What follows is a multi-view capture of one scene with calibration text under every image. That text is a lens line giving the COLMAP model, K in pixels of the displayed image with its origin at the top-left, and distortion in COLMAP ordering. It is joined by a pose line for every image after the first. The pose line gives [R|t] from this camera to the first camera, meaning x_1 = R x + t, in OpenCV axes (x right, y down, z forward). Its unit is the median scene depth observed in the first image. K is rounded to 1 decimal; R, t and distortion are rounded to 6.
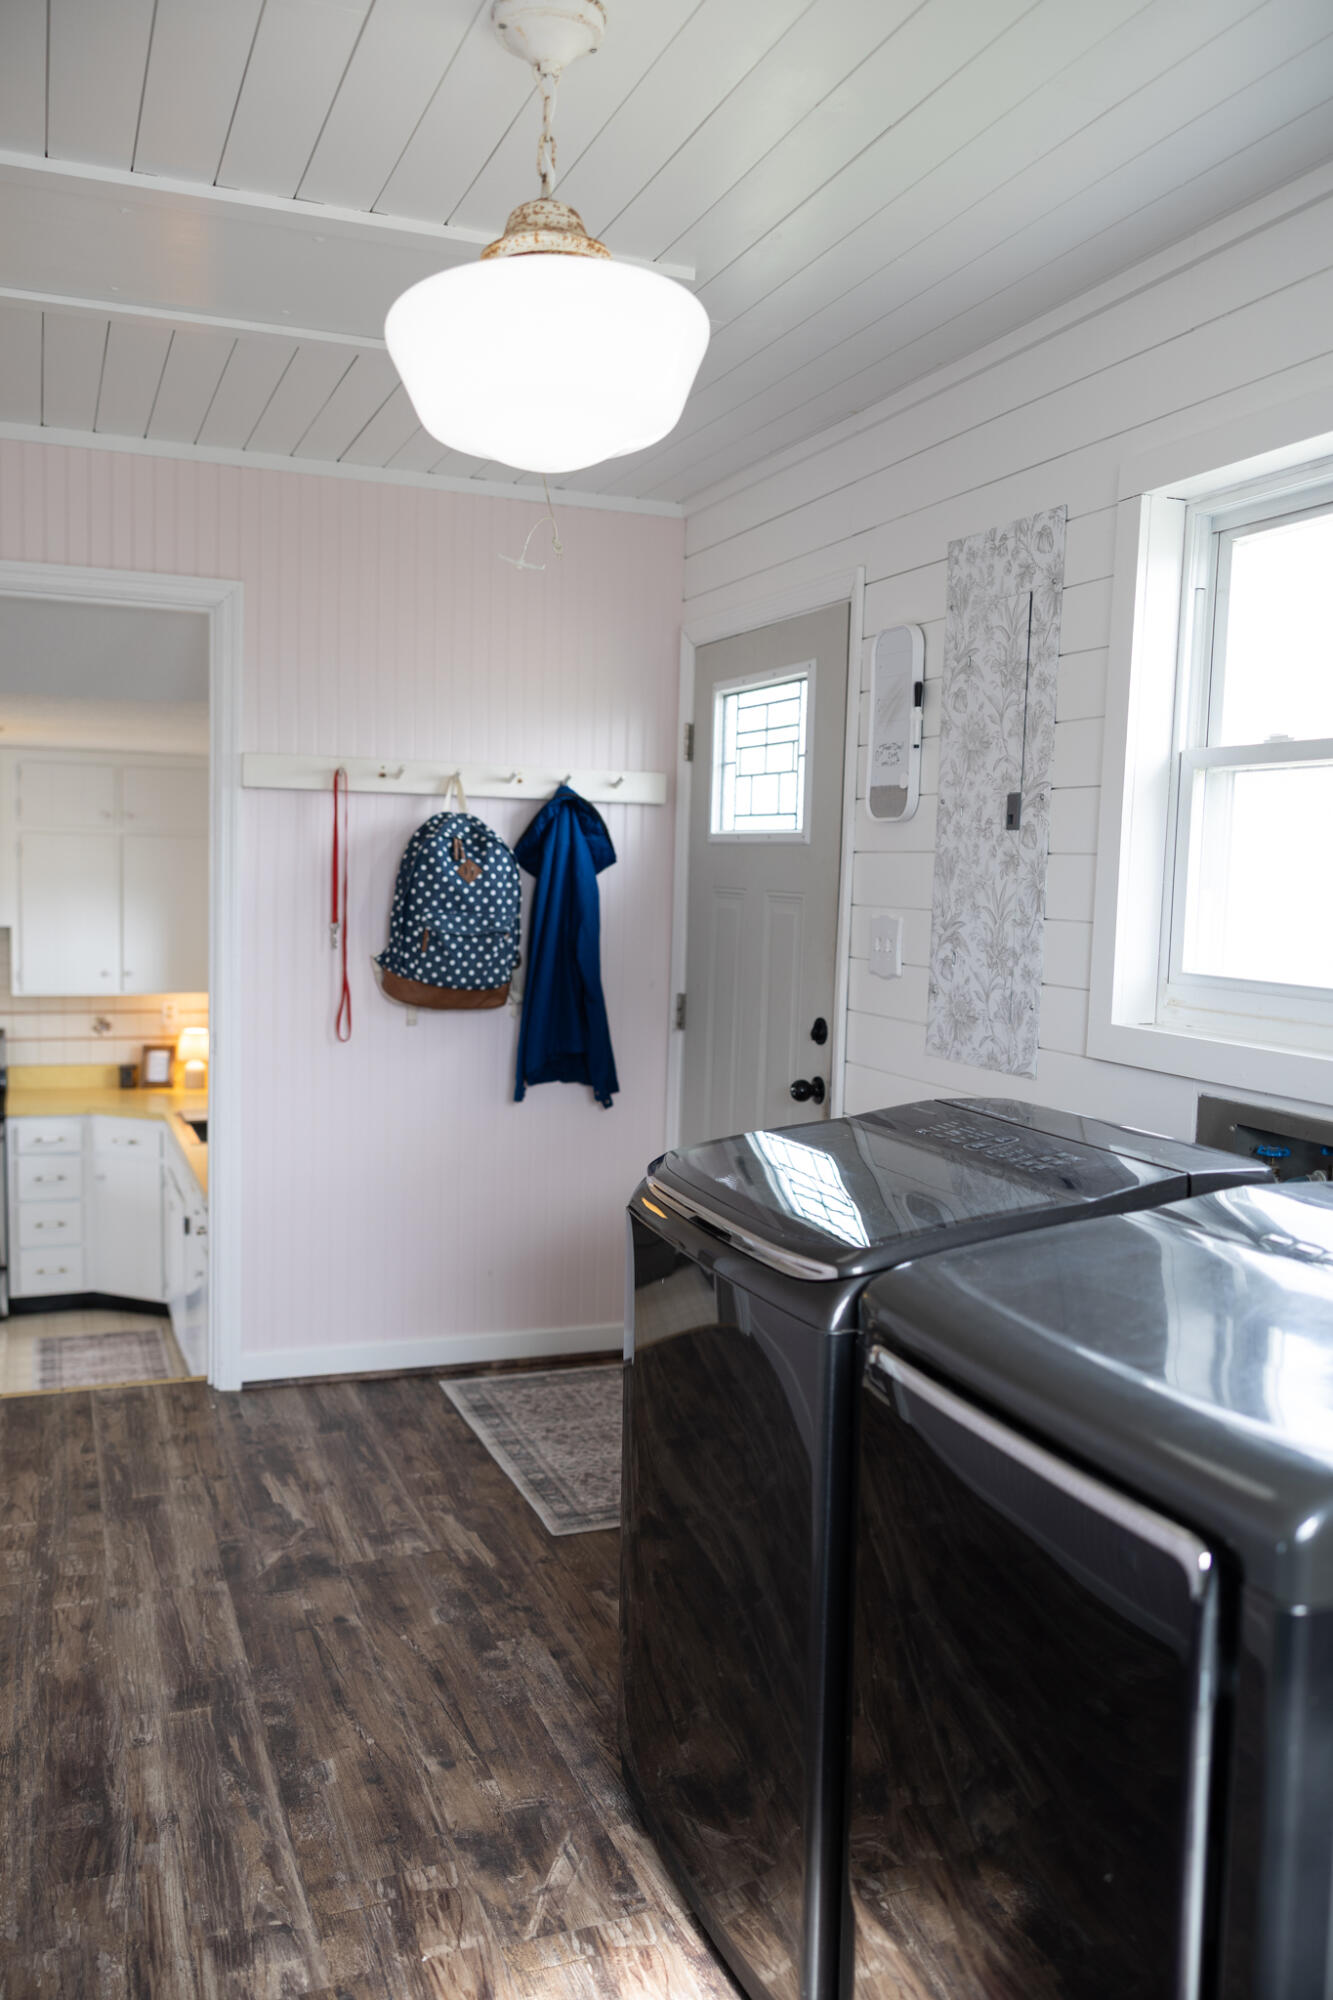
lens RADIAL K [[1580.4, 0, 664.6], [0, 1580.4, 1005.4], [0, 0, 1]] dist [0.027296, 0.000115]
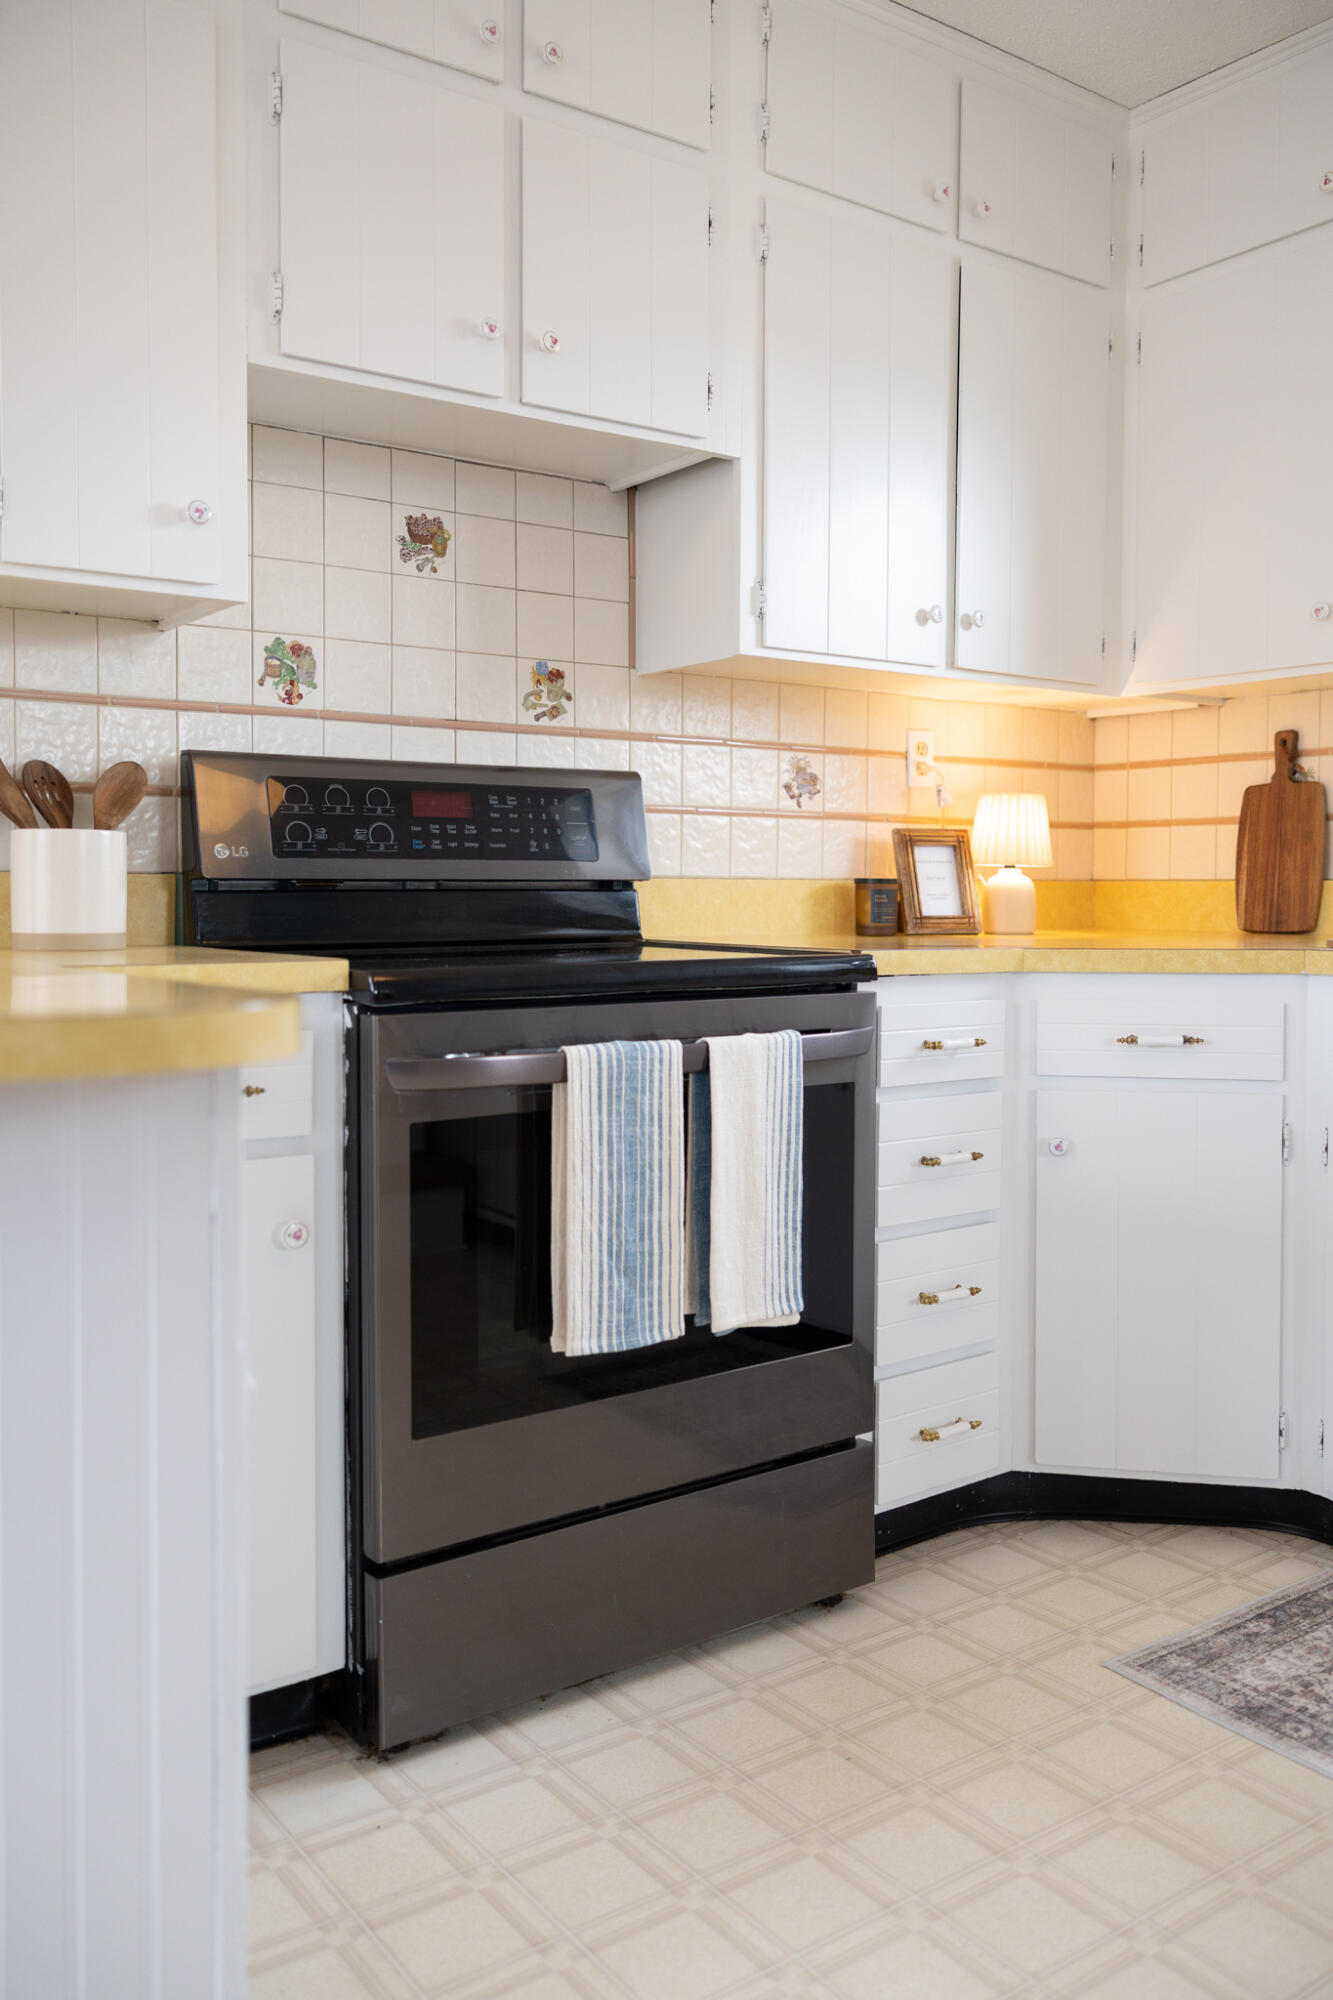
lens RADIAL K [[1594.9, 0, 669.3], [0, 1594.9, 949.3], [0, 0, 1]] dist [0.013596, 0.015507]
pose [[0.969276, -0.023956, 0.244806, -0.487046], [0.035582, 0.998434, -0.043179, 0.070694], [-0.243388, 0.050563, 0.968610, 0.623435]]
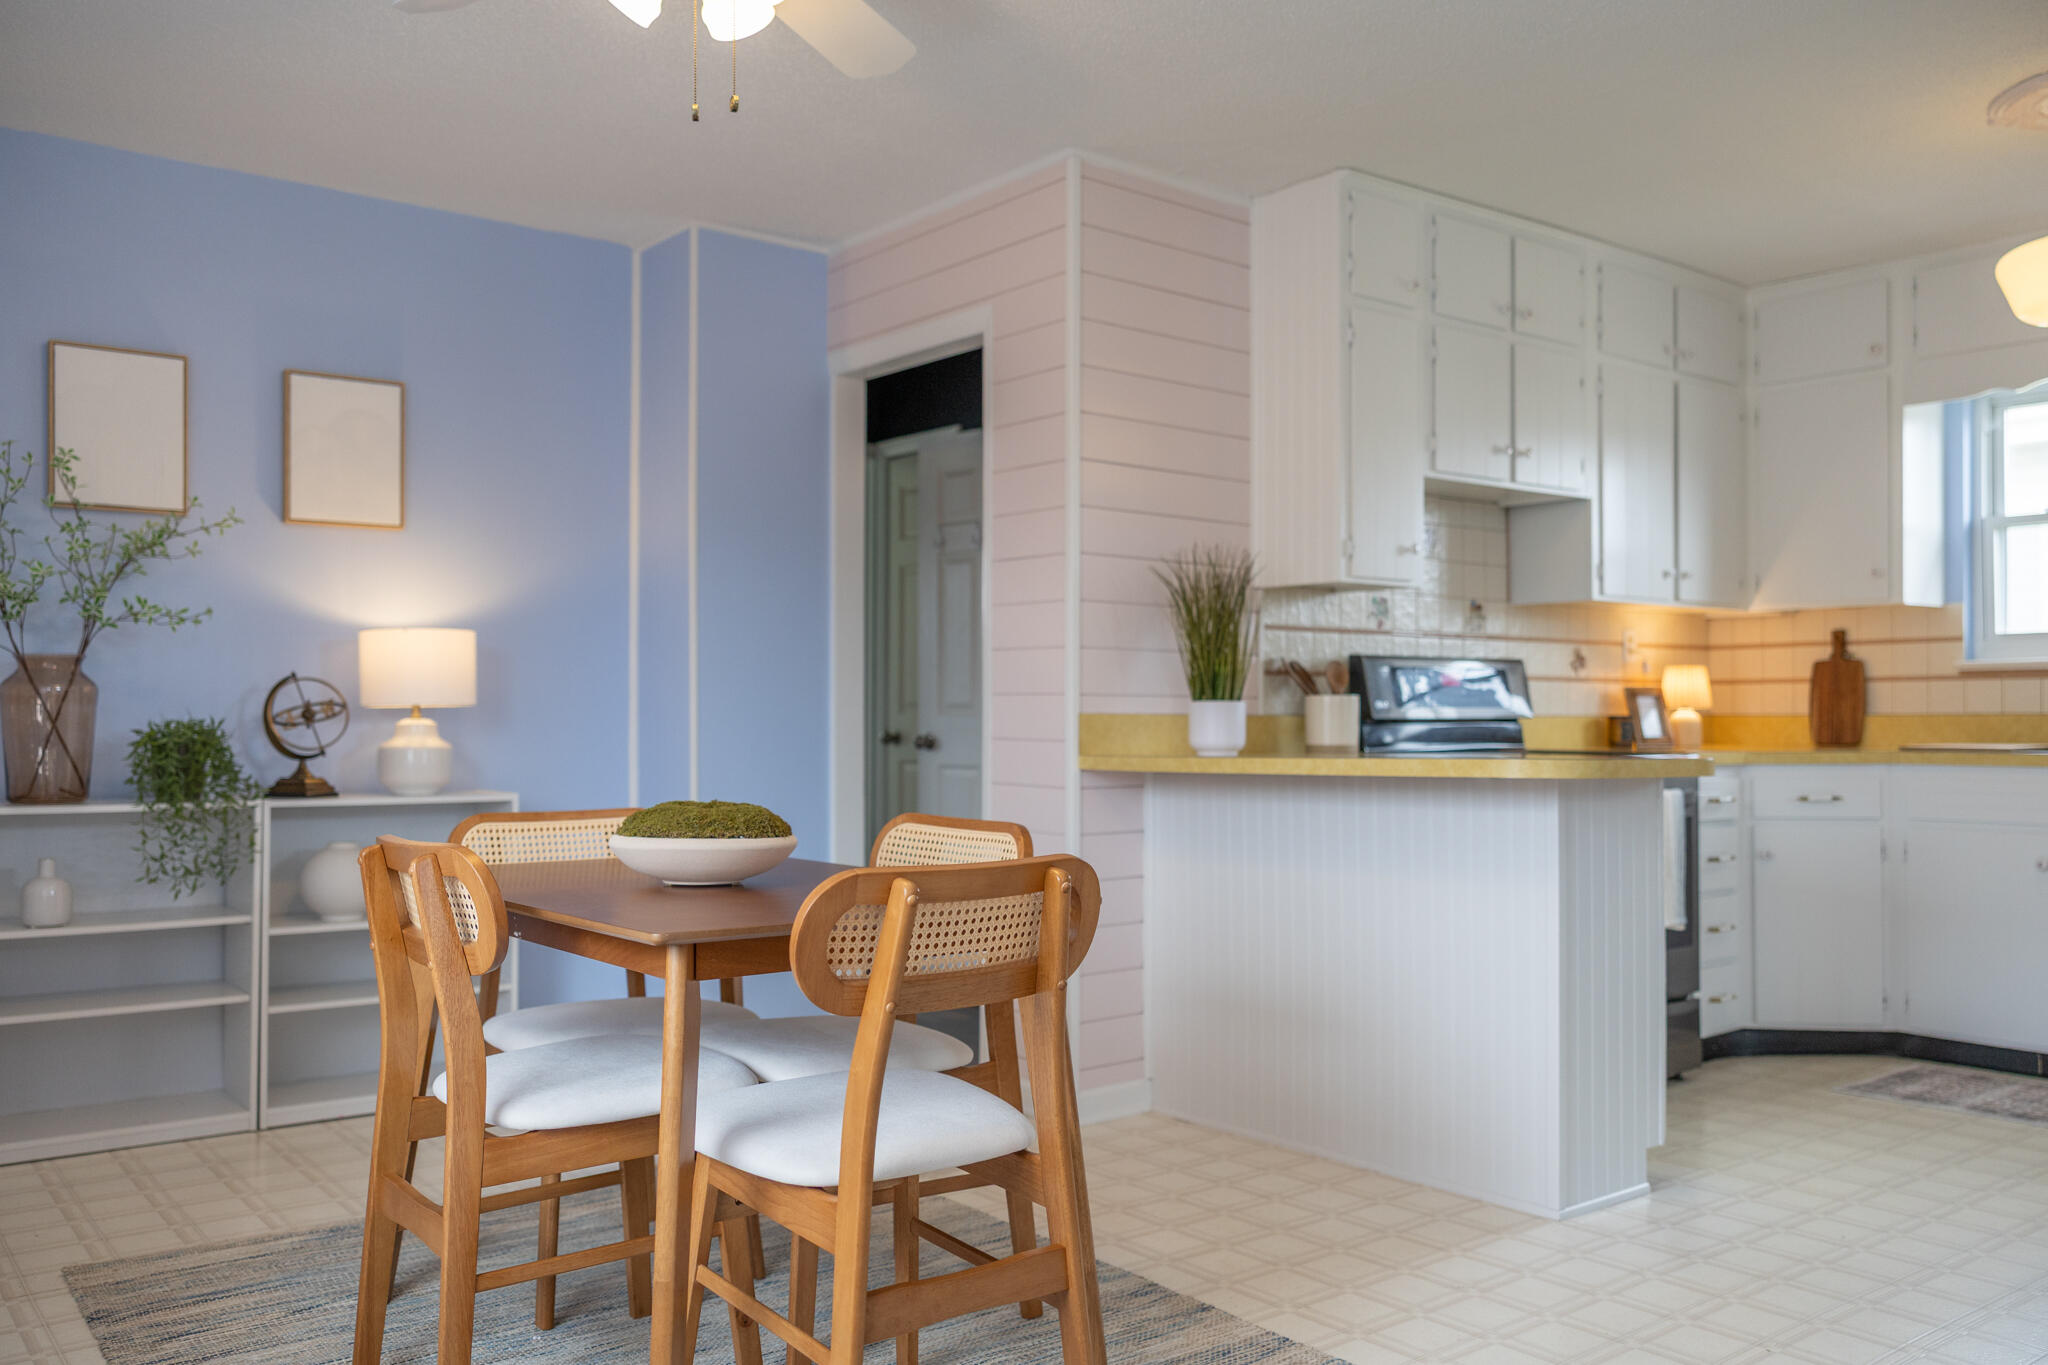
lens RADIAL K [[1621.4, 0, 1042.7], [0, 1621.4, 701.2], [0, 0, 1]] dist [0.004205, -0.000058]
pose [[0.955749, -0.015509, 0.293774, -0.793428], [0.044291, 0.994813, -0.091576, 0.085650], [-0.290830, 0.100535, 0.951478, 0.388777]]
